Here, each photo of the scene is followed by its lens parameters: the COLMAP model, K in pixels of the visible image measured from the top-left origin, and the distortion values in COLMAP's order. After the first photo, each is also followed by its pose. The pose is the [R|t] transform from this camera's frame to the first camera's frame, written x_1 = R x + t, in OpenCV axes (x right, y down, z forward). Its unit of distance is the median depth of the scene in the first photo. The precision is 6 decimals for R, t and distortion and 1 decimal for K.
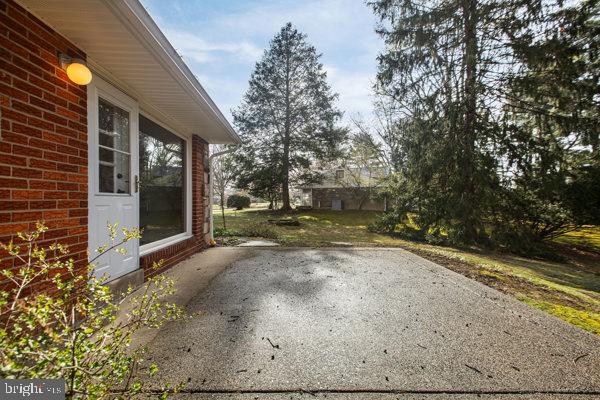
lens RADIAL K [[266.7, 0, 301.6], [0, 266.7, 200.7], [0, 0, 1]] dist [-0.000168, 0.000266]
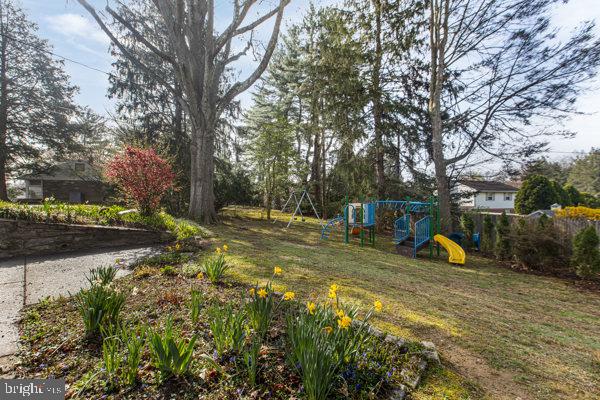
lens RADIAL K [[266.7, 0, 301.6], [0, 266.7, 200.7], [0, 0, 1]] dist [-0.000168, 0.000266]
pose [[0.726790, 0.000567, 0.686860, 0.059628], [0.001026, 0.999998, -0.001912, 0.030336], [-0.686859, 0.002095, 0.726787, -0.314966]]
